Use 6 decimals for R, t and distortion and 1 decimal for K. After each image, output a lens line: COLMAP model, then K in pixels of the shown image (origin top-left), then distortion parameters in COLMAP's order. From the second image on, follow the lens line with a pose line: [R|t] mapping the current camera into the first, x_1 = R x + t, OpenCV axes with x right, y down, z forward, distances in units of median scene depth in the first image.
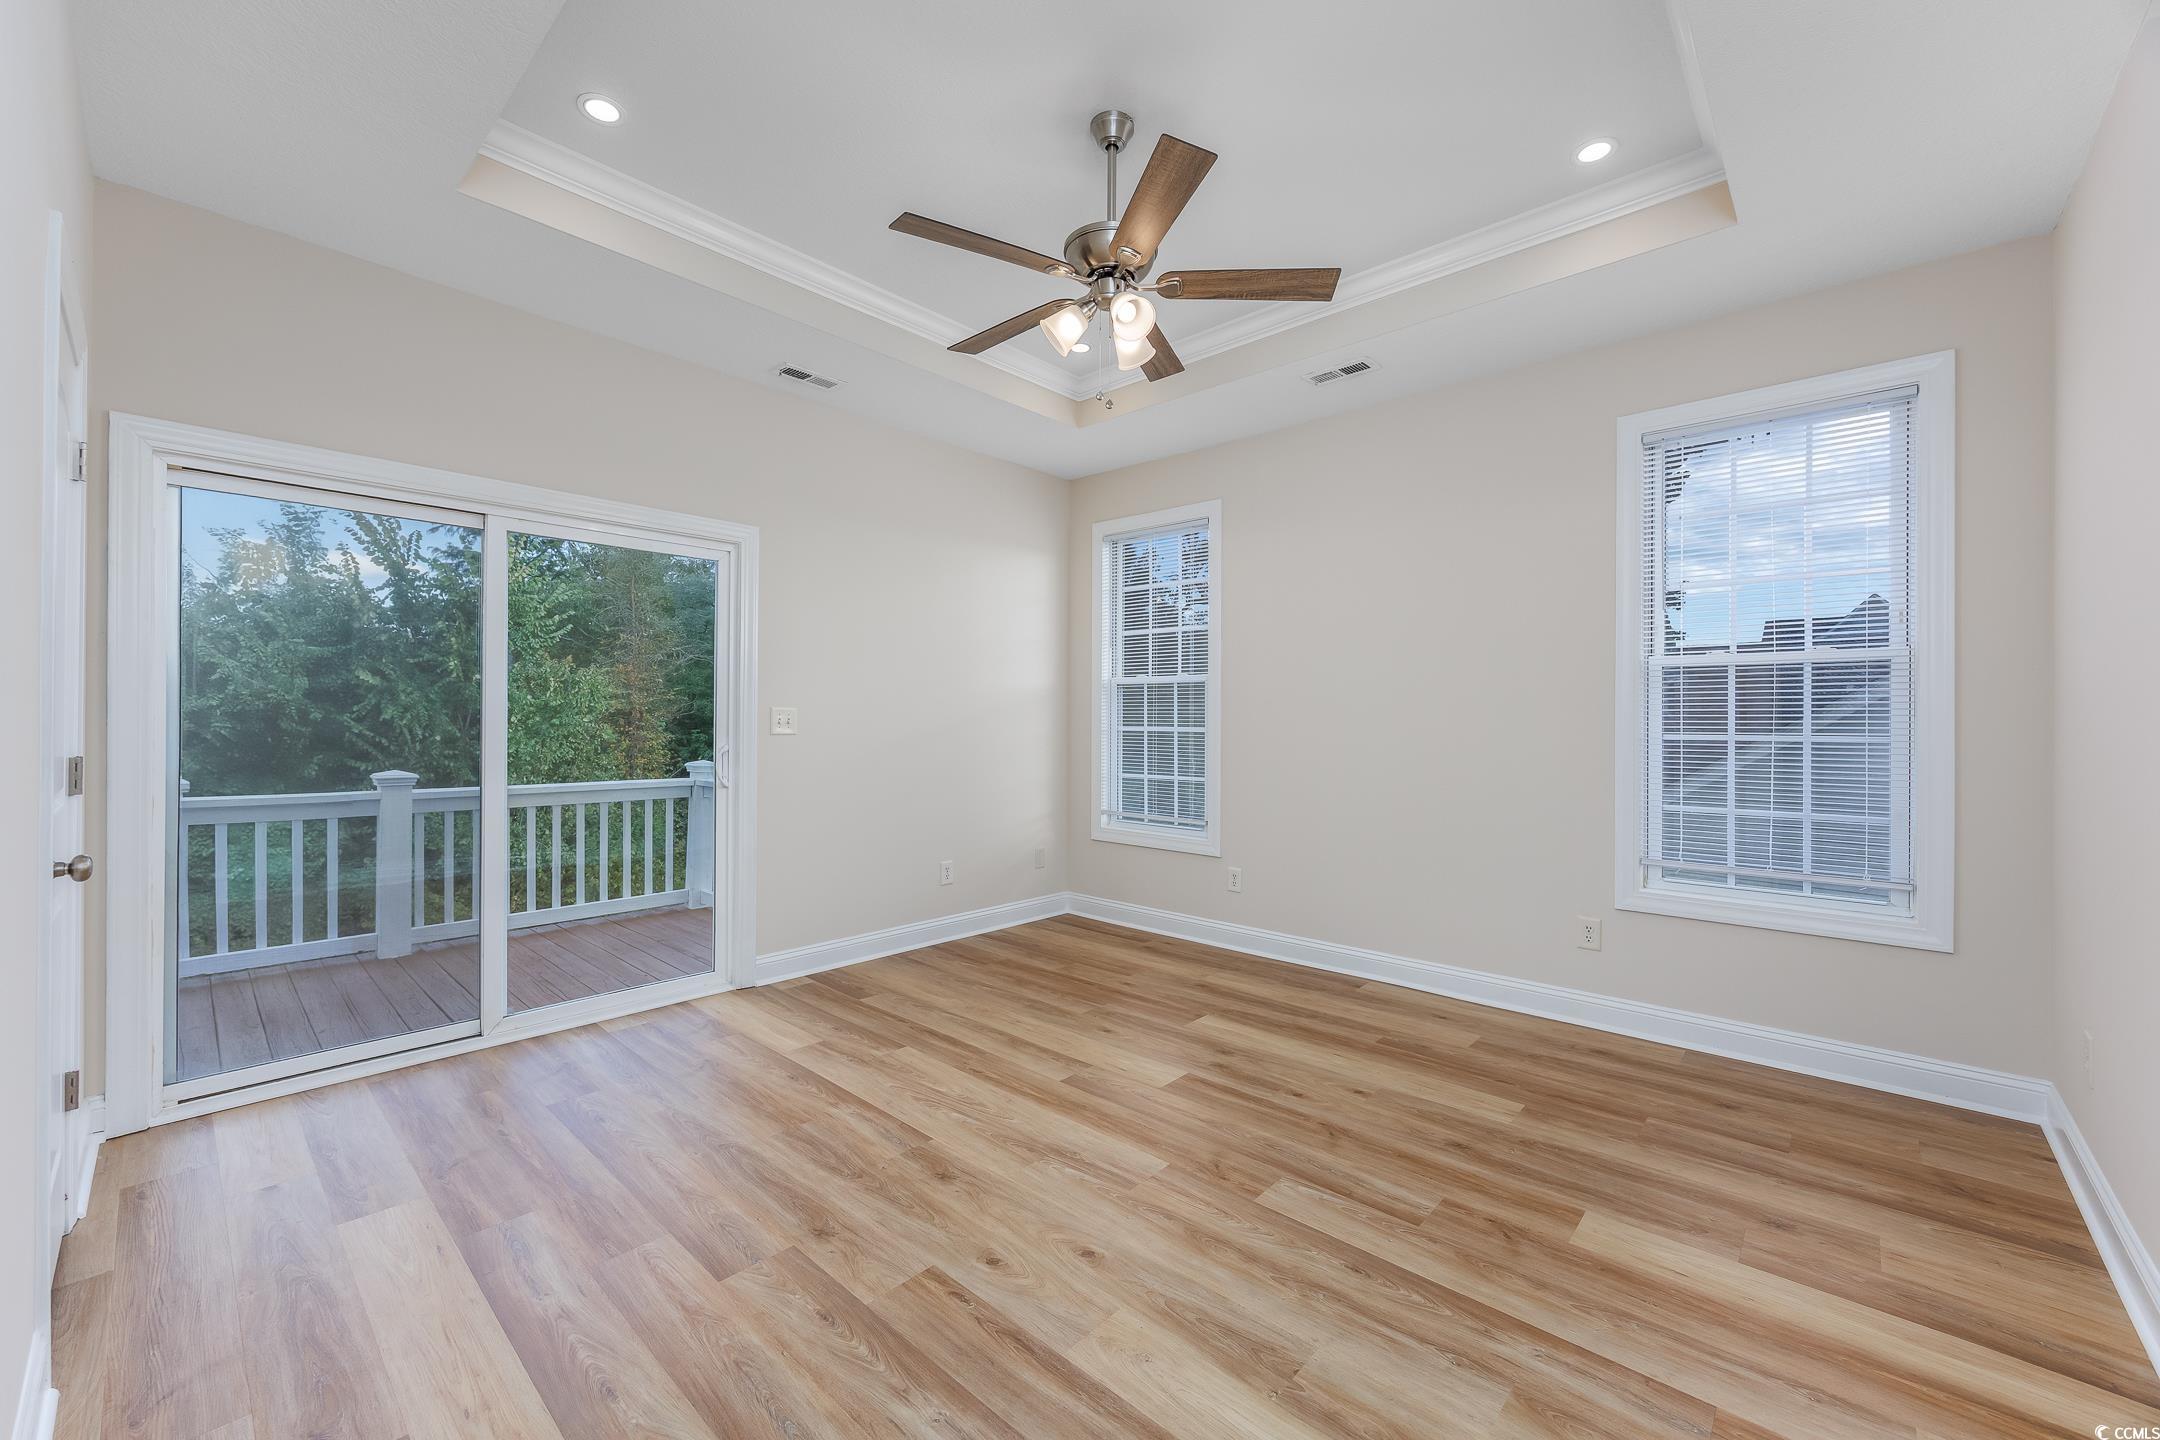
lens RADIAL K [[834.9, 0, 1072.9], [0, 834.9, 722.0], [0, 0, 1]] dist [0.003979, -0.000151]
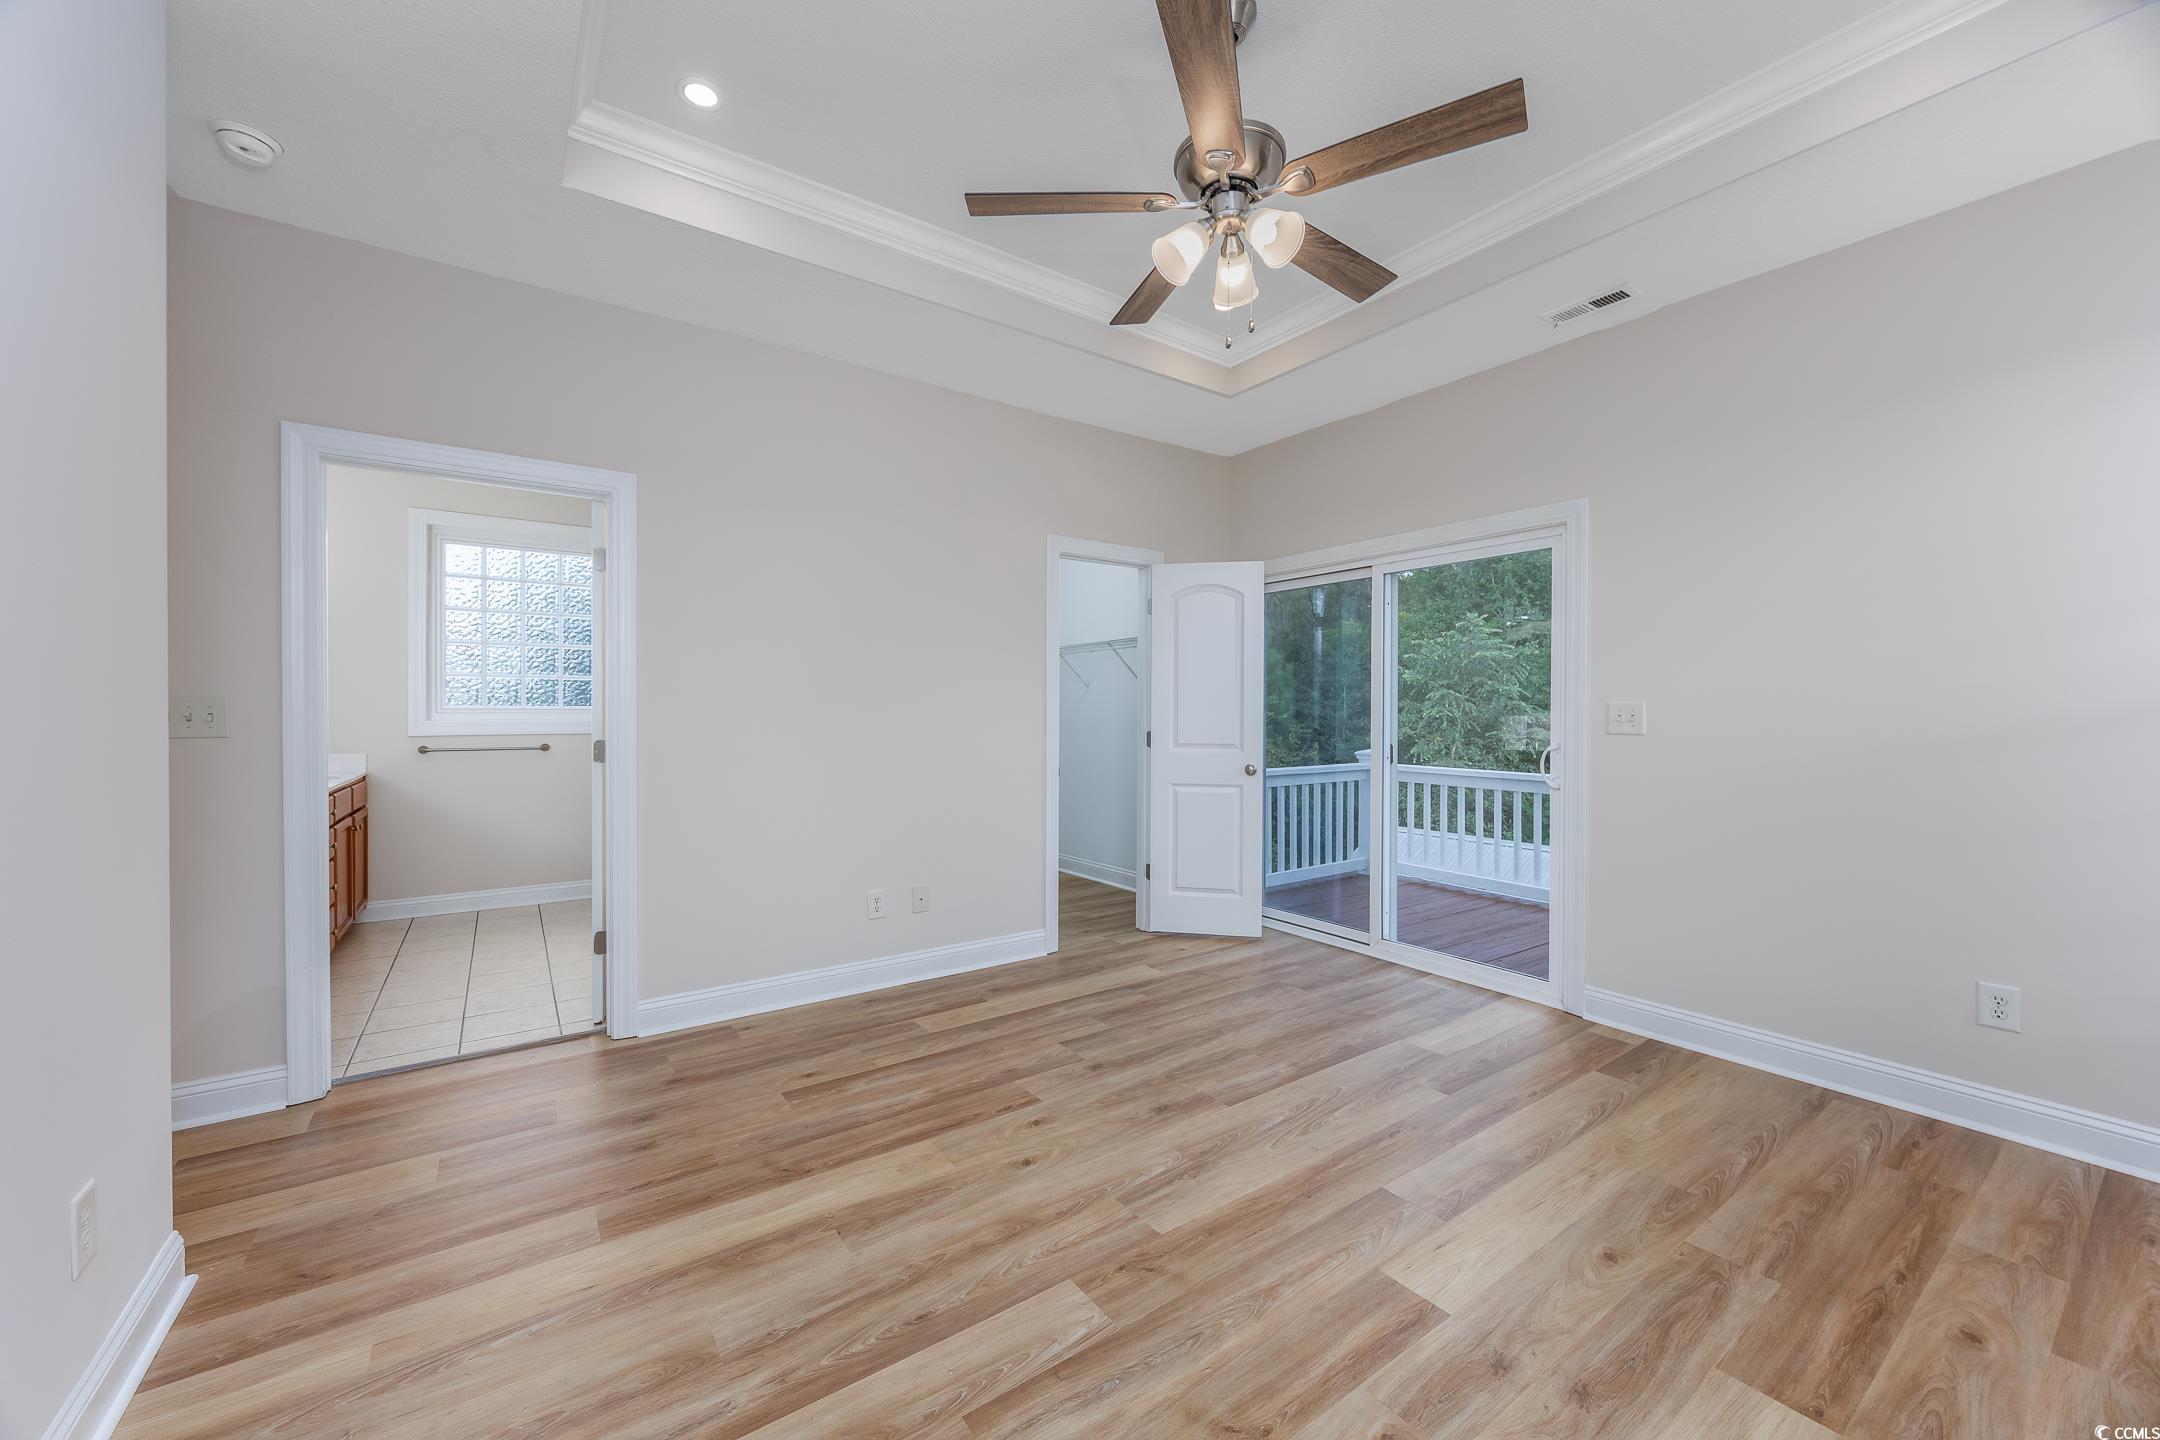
lens RADIAL K [[834.9, 0, 1082.9], [0, 834.9, 721.4], [0, 0, 1]] dist [0.003979, -0.000151]
pose [[-0.209947, 0.001510, -0.977712, 0.694035], [-0.004339, 0.999988, 0.002476, 0.007993], [0.977703, 0.004763, -0.209938, 0.798191]]
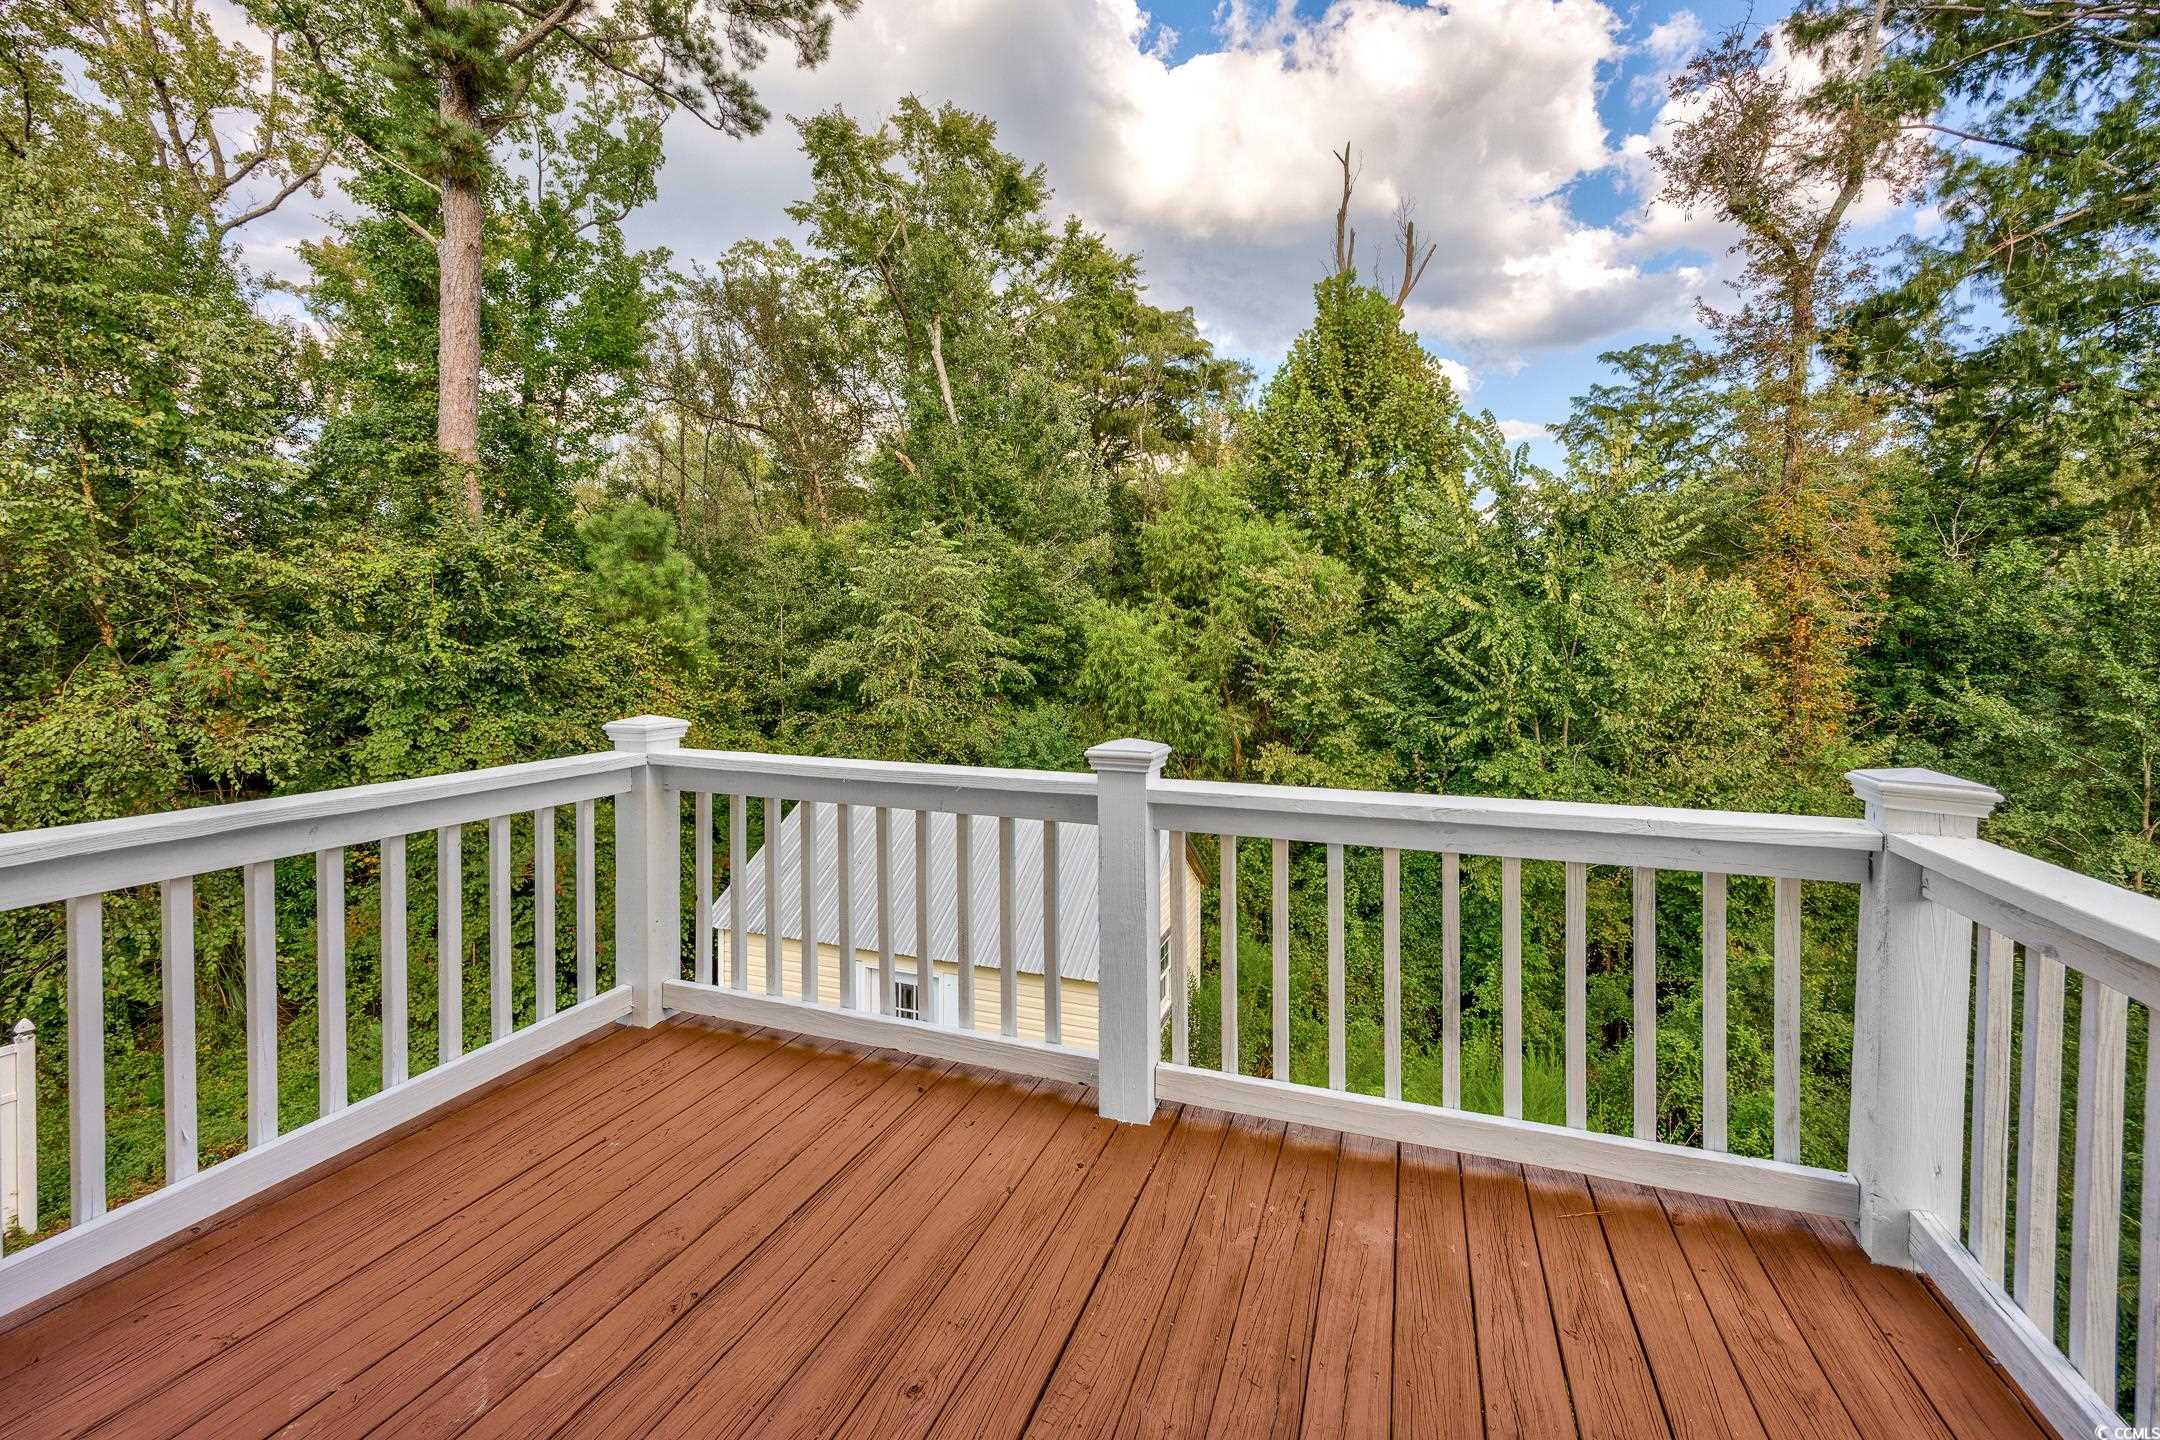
lens RADIAL K [[862.0, 0, 1086.1], [0, 862.0, 653.0], [0, 0, 1]] dist [0.002692, 0.000117]
pose [[0.378693, 0.004302, -0.925512, -0.508709], [-0.002625, 0.999990, 0.003574, 0.004753], [0.925518, 0.001076, 0.378701, 1.147048]]
